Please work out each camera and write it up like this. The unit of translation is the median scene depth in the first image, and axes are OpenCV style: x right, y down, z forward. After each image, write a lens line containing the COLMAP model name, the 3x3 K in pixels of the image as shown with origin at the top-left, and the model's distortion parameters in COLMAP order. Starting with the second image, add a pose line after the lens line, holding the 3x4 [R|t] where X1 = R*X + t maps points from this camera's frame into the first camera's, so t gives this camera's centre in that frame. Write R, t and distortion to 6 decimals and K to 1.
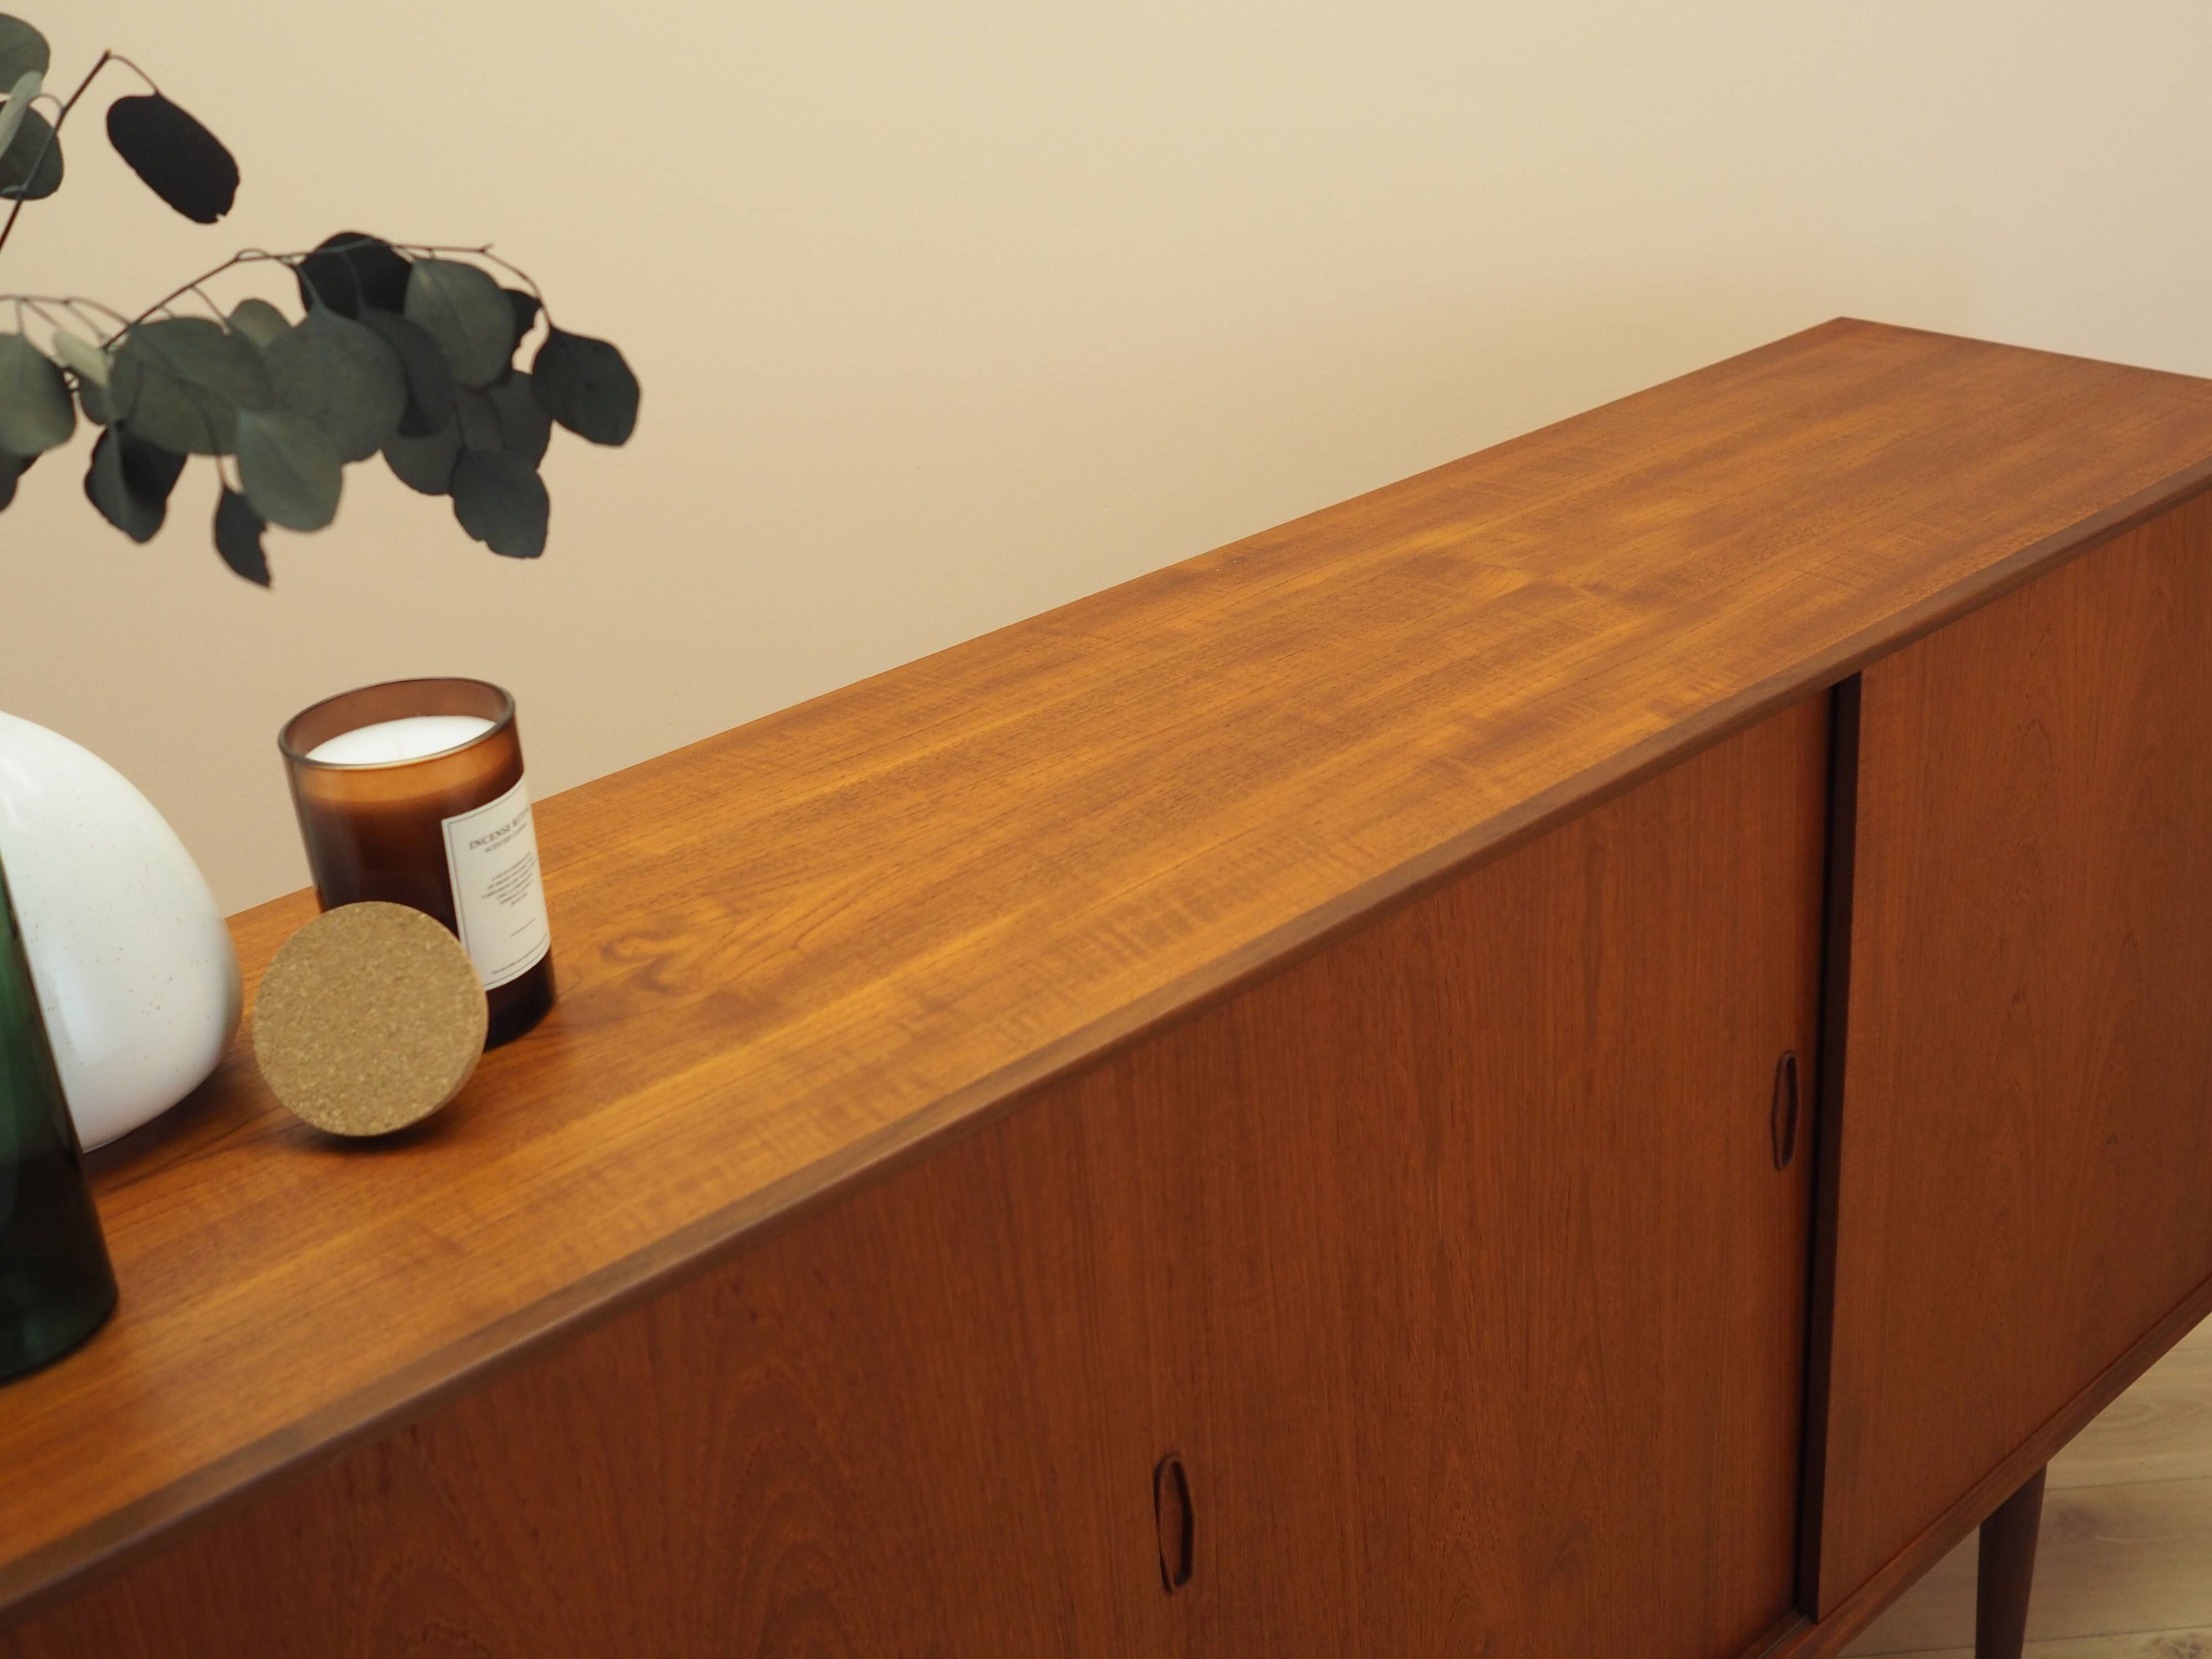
lens RADIAL K [[2592.4, 0, 1108.1], [0, 2592.4, 780.7], [0, 0, 1]] dist [0.004154, 0.011715]
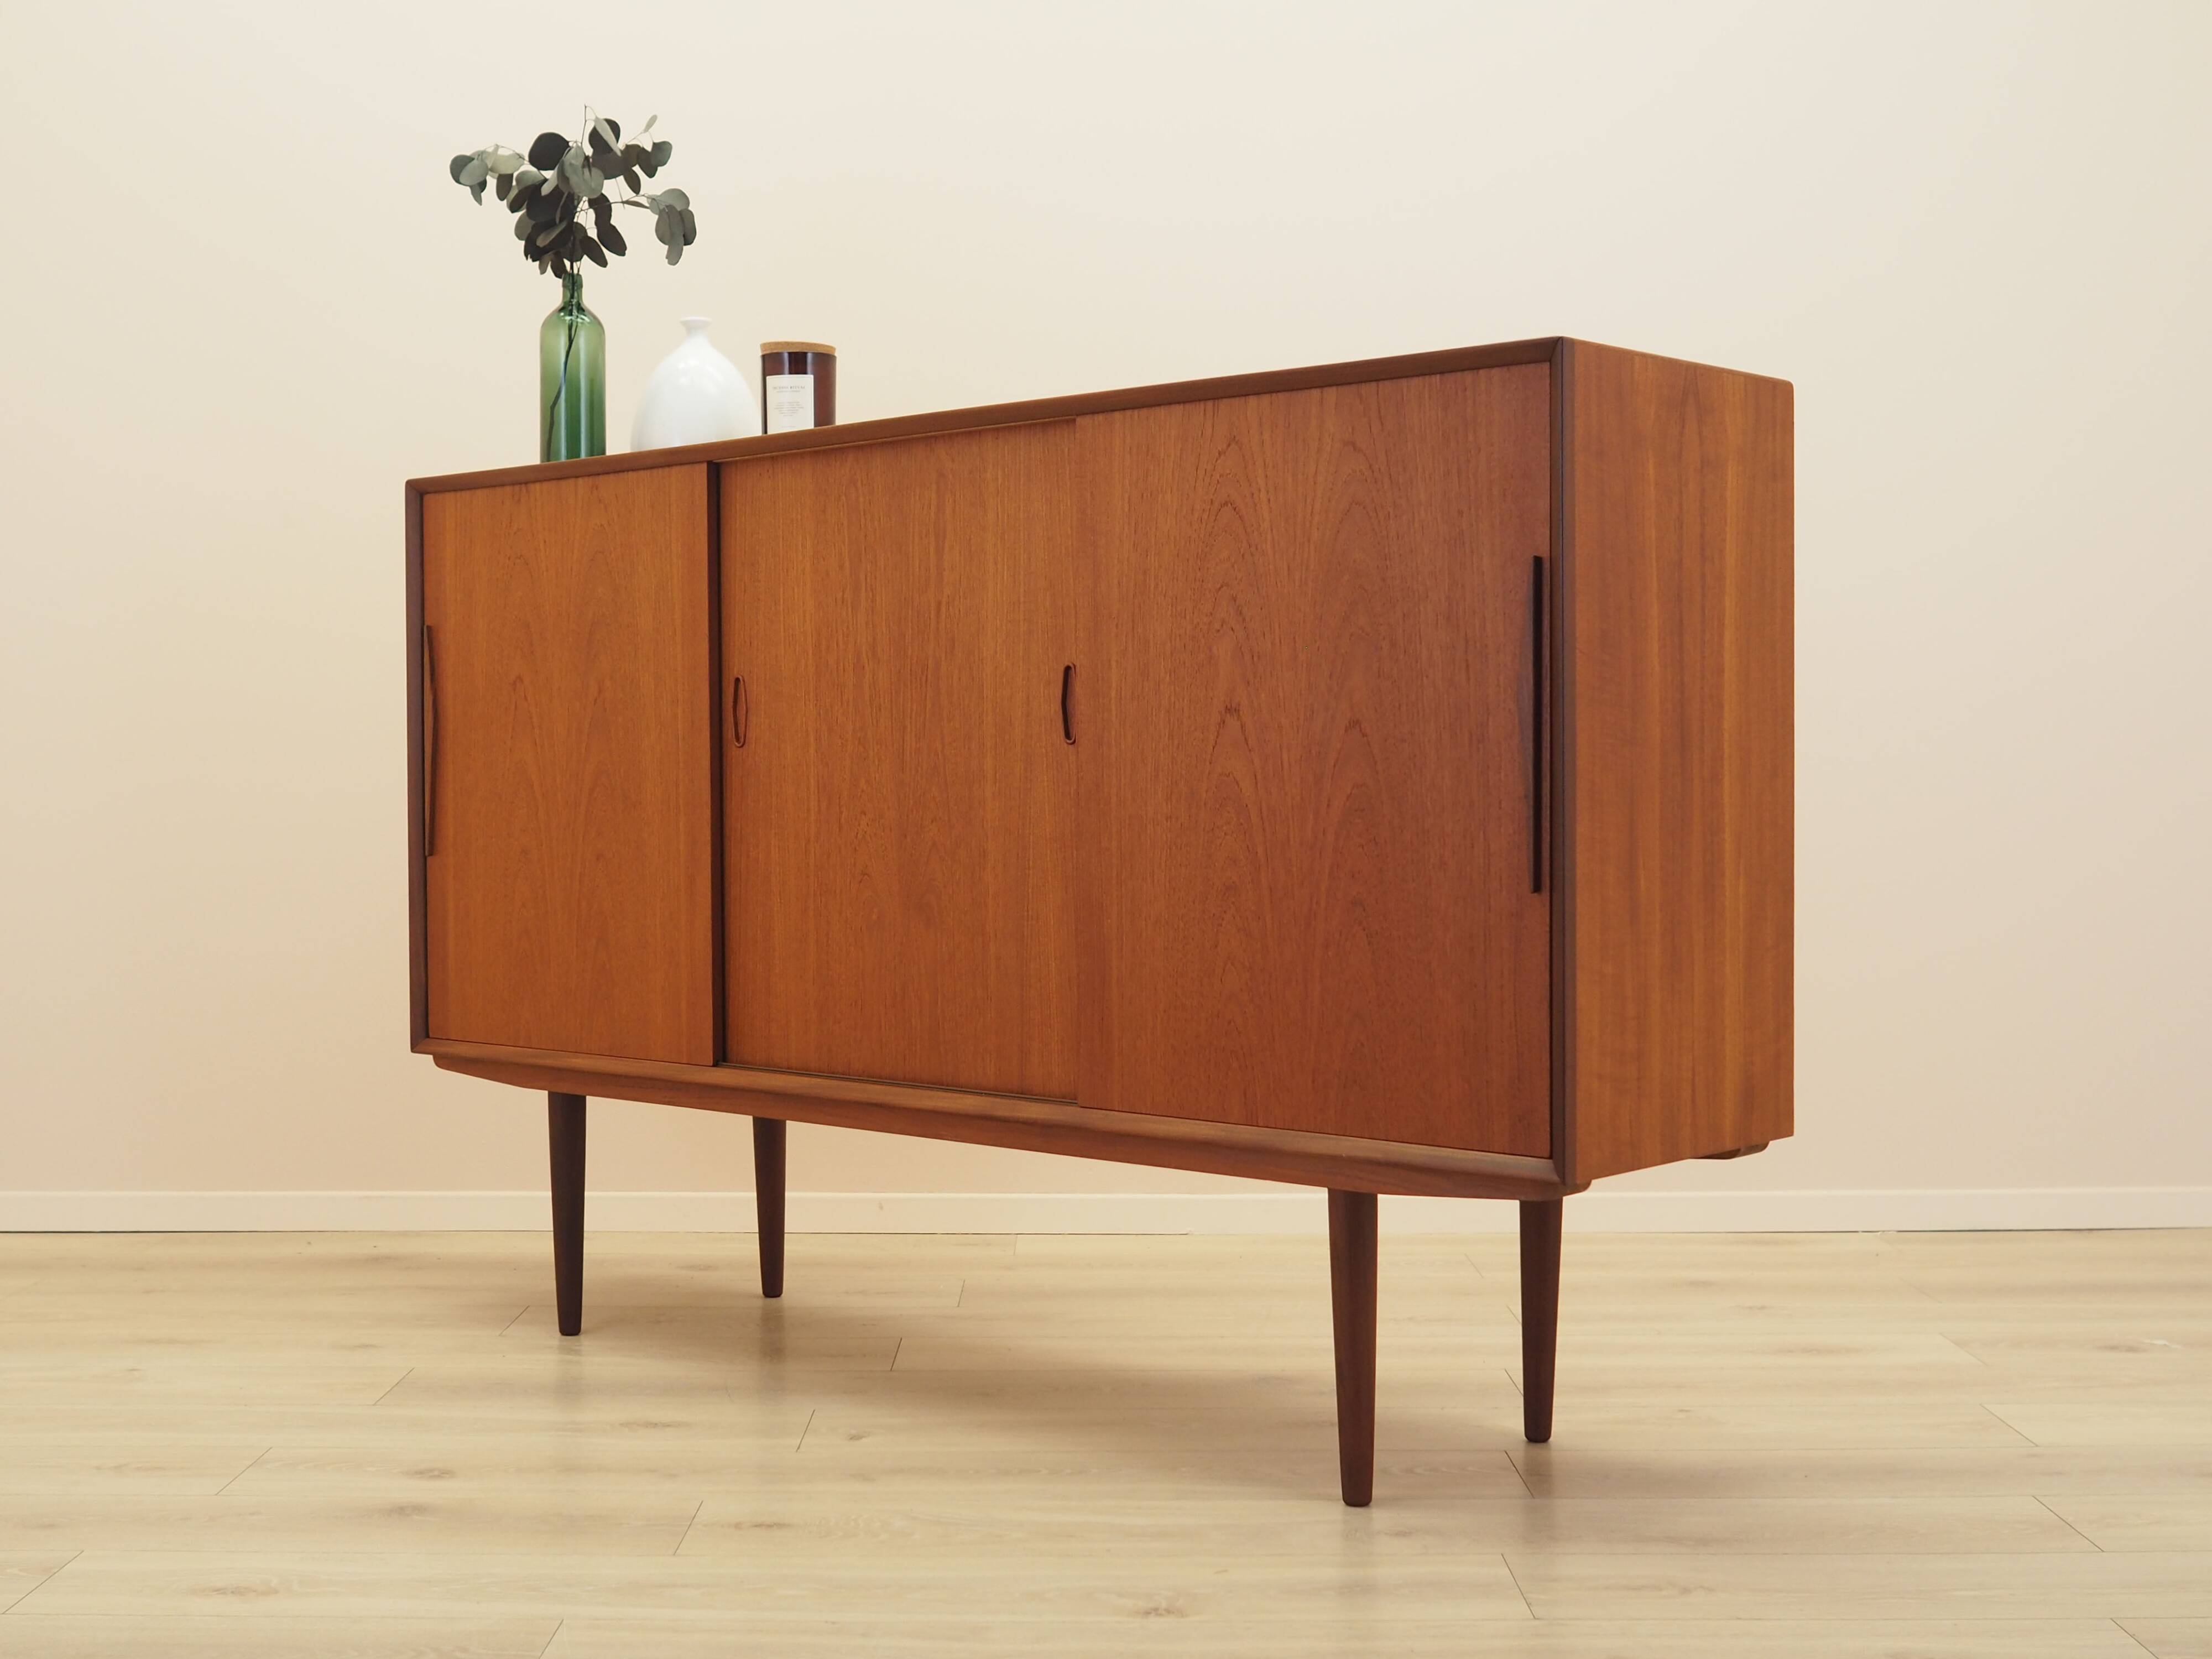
lens RADIAL K [[2592.4, 0, 1108.1], [0, 2592.4, 780.7], [0, 0, 1]] dist [0.004154, 0.011715]
pose [[0.121993, 0.079681, -0.989327, 2.182718], [-0.410497, 0.911577, 0.022801, 0.142256], [0.903665, 0.403334, 0.143915, 0.911306]]
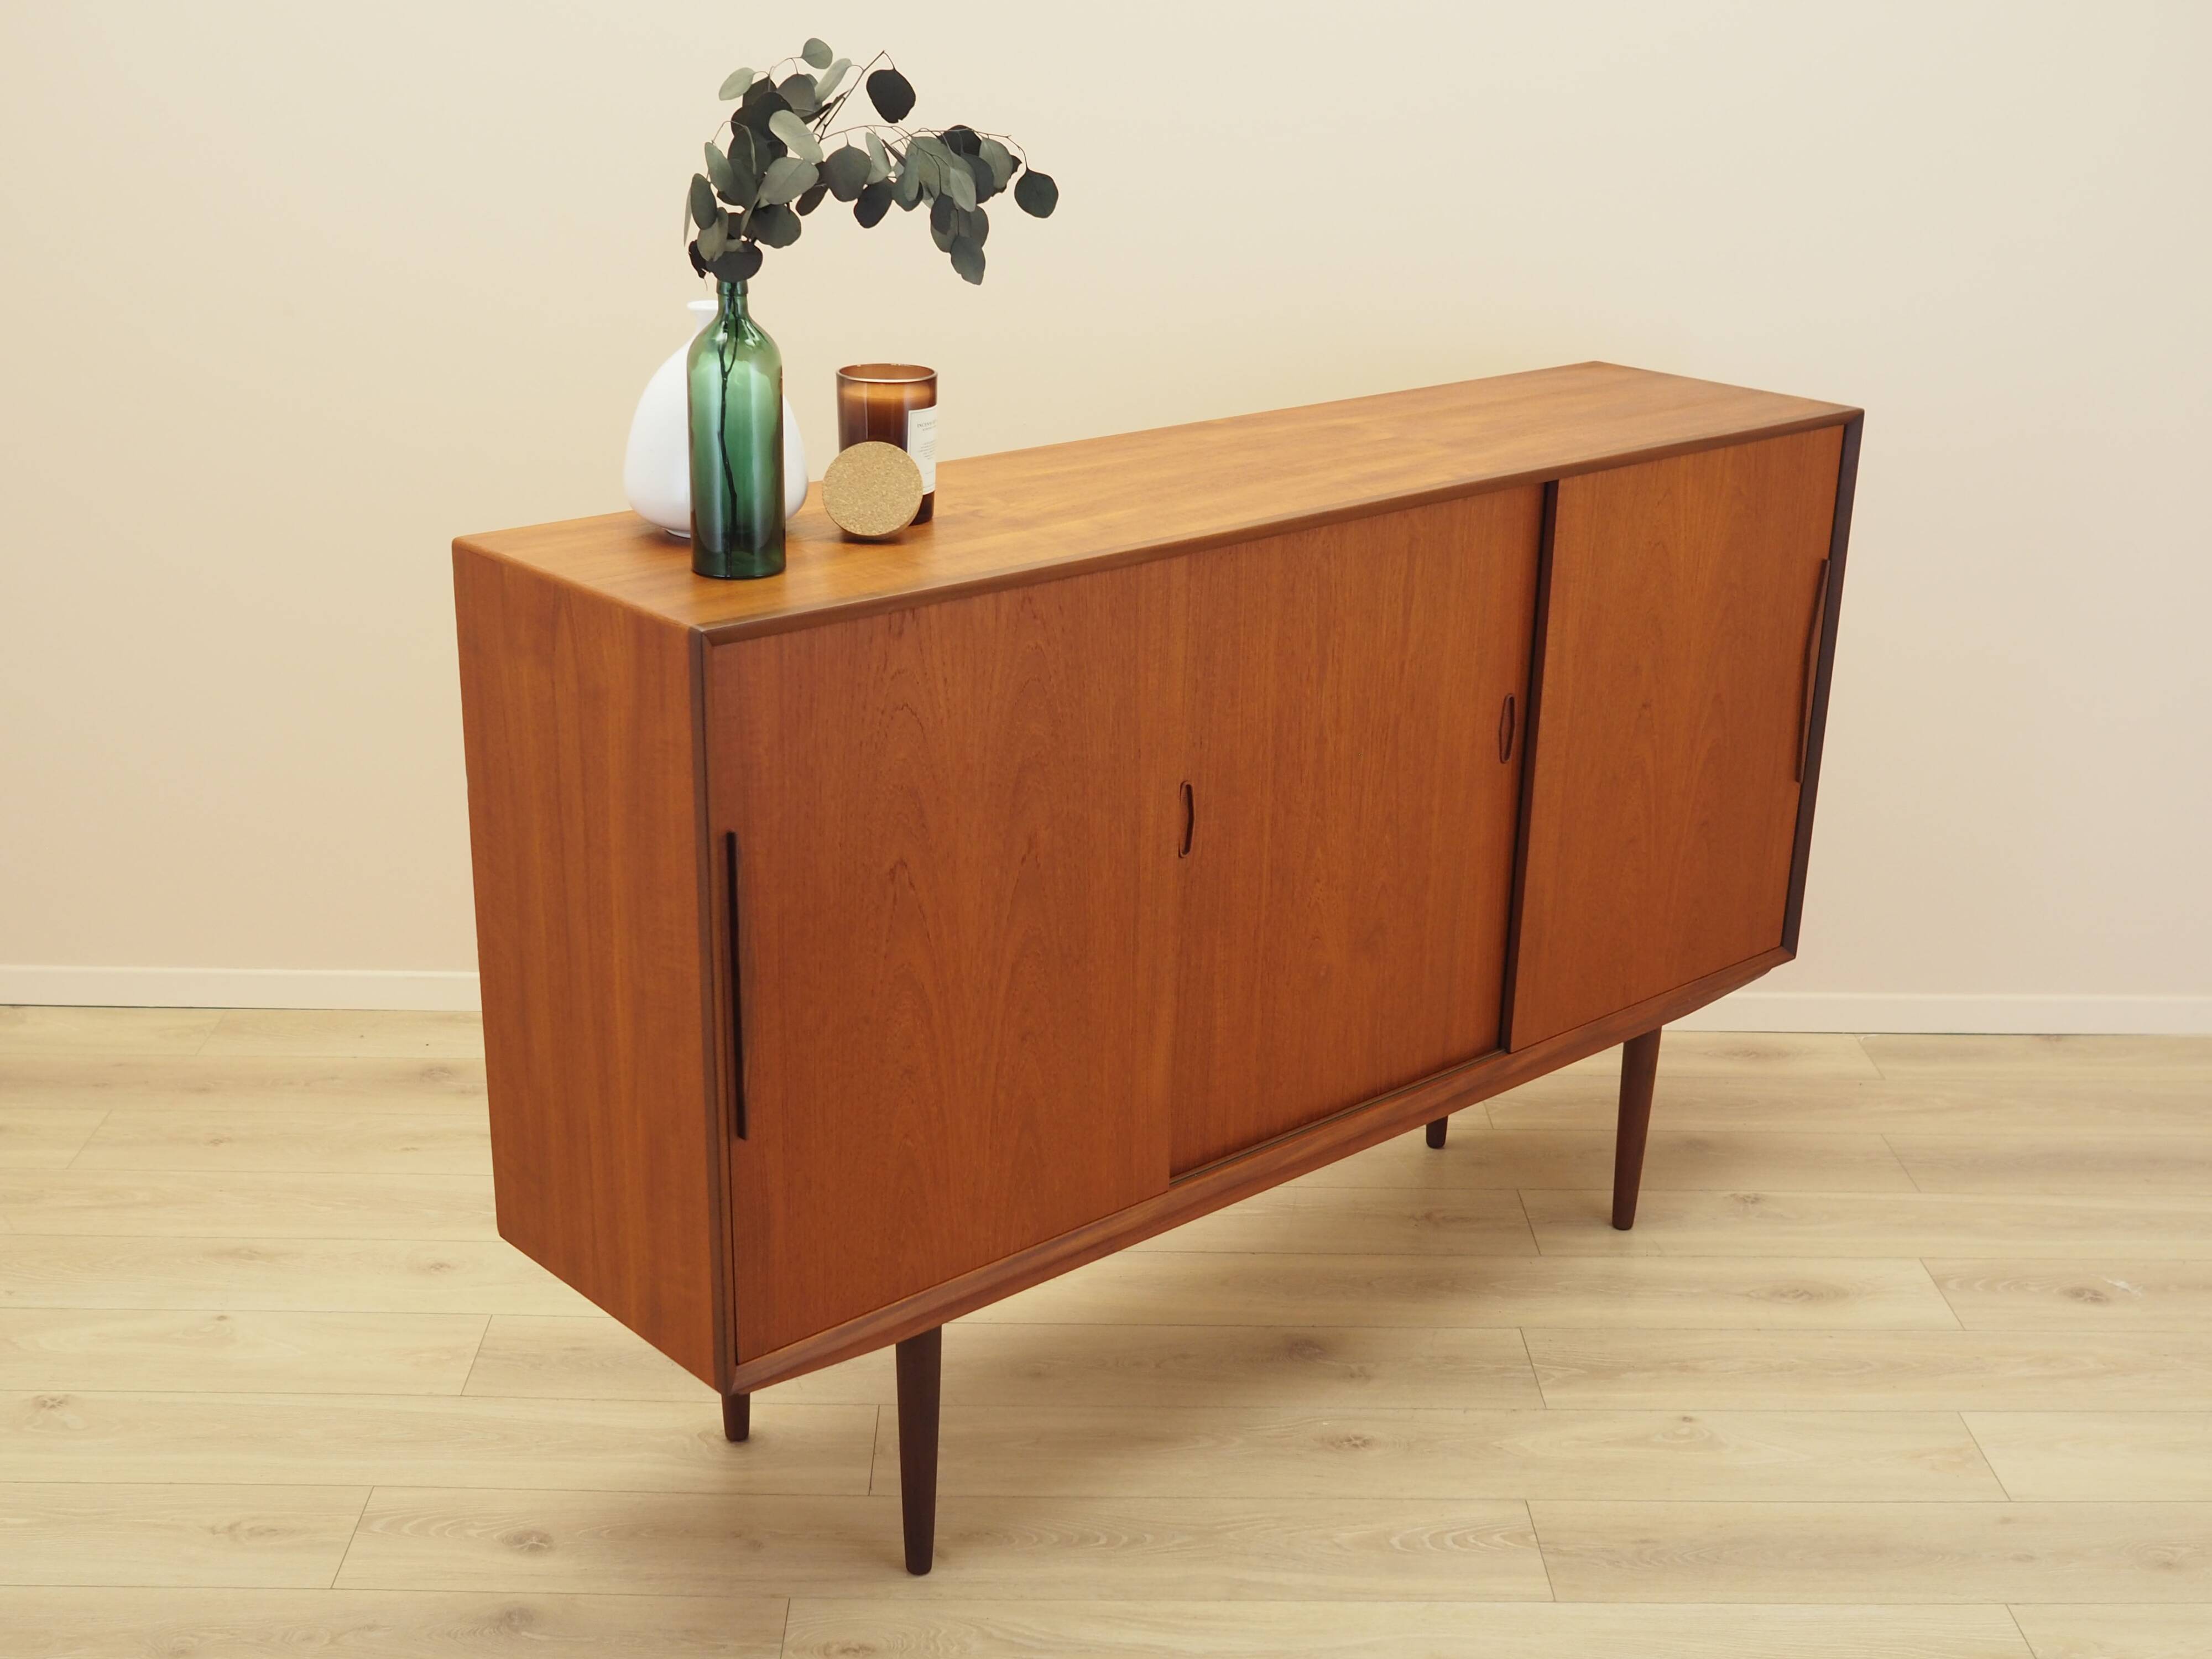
lens RADIAL K [[2643.2, 0, 981.7], [0, 2643.2, 917.2], [0, 0, 1]] dist [0.017322, 0.032248]
pose [[0.996220, 0.086848, -0.002010, -0.115979], [-0.086833, 0.994846, -0.052367, 0.451013], [-0.002548, 0.052343, 0.998626, -1.026838]]
